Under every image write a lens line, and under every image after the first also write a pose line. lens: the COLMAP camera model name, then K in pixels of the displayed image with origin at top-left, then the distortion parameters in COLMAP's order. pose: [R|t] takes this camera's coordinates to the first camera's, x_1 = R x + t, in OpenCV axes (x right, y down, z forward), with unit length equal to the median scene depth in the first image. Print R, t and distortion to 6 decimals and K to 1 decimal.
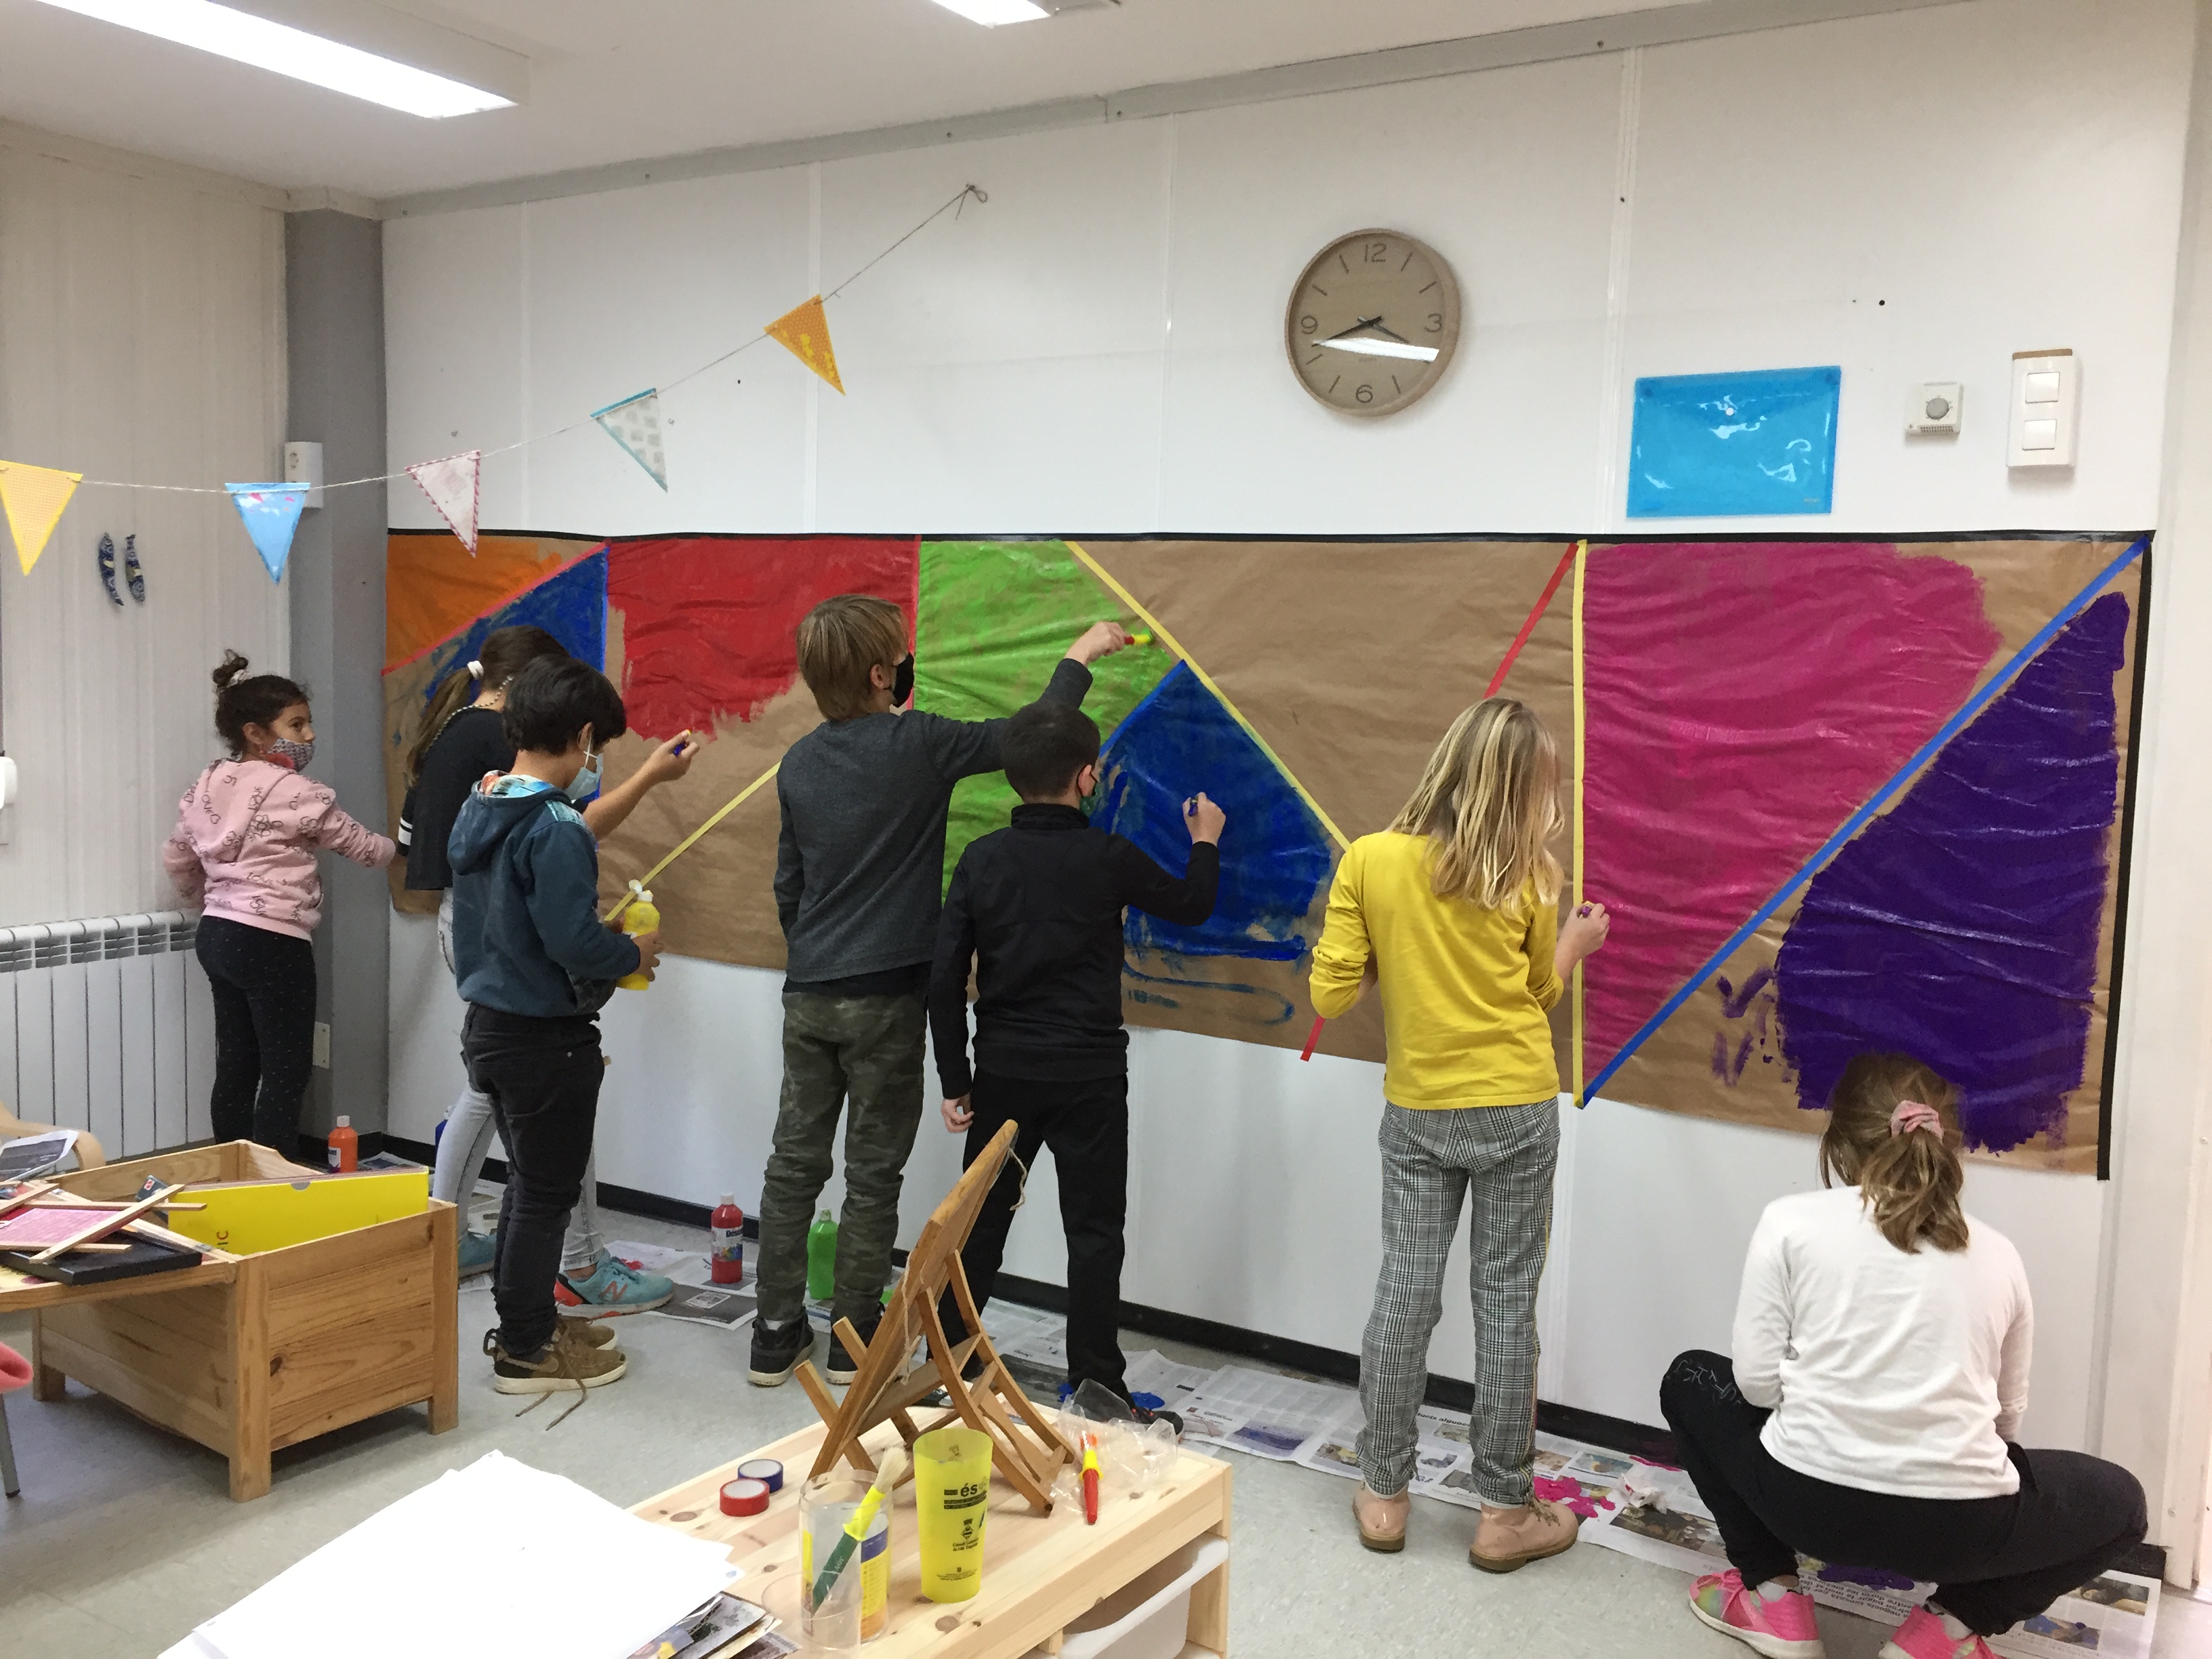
lens RADIAL K [[1872.4, 0, 1106.0], [0, 1872.4, 829.5], [0, 0, 1]] dist [0.066295, -0.000281]
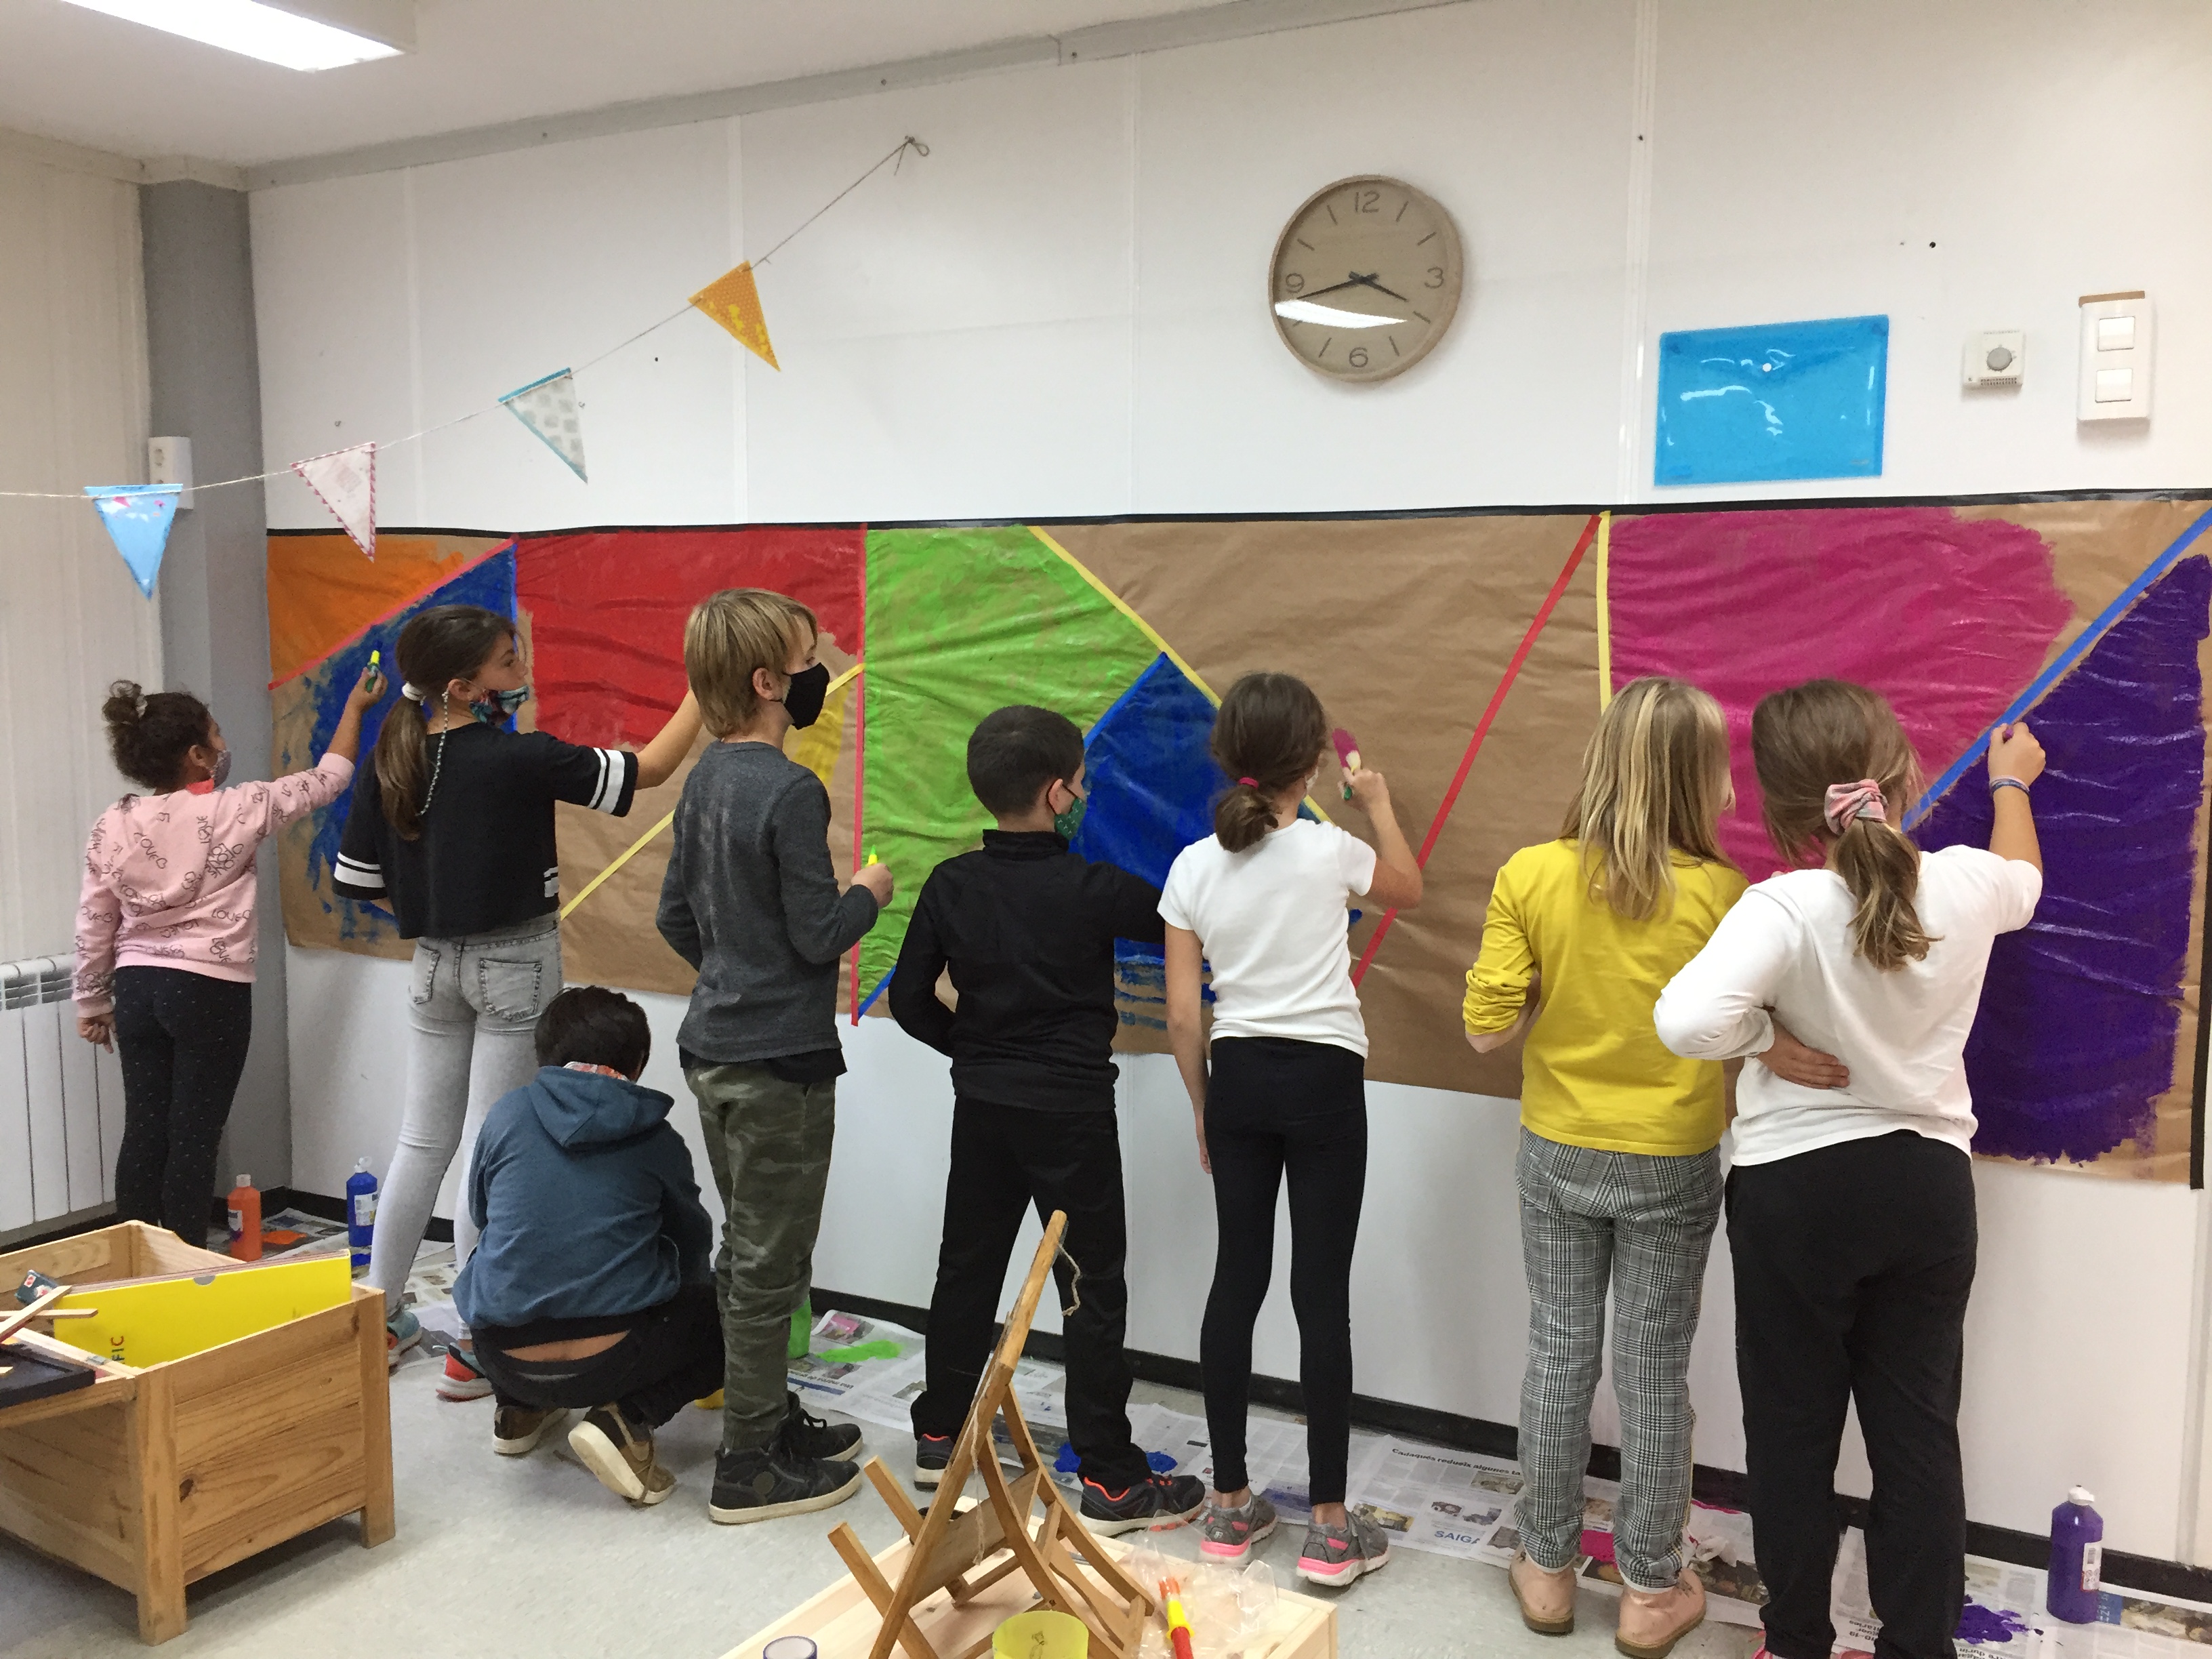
lens RADIAL K [[1875.9, 0, 1106.0], [0, 1875.9, 829.5], [0, 0, 1]] dist [0.075670, -0.058200]
pose [[0.997947, -0.035196, 0.053504, -0.044078], [0.034500, 0.999308, 0.013883, -0.019537], [-0.053956, -0.012008, 0.998471, 0.090348]]
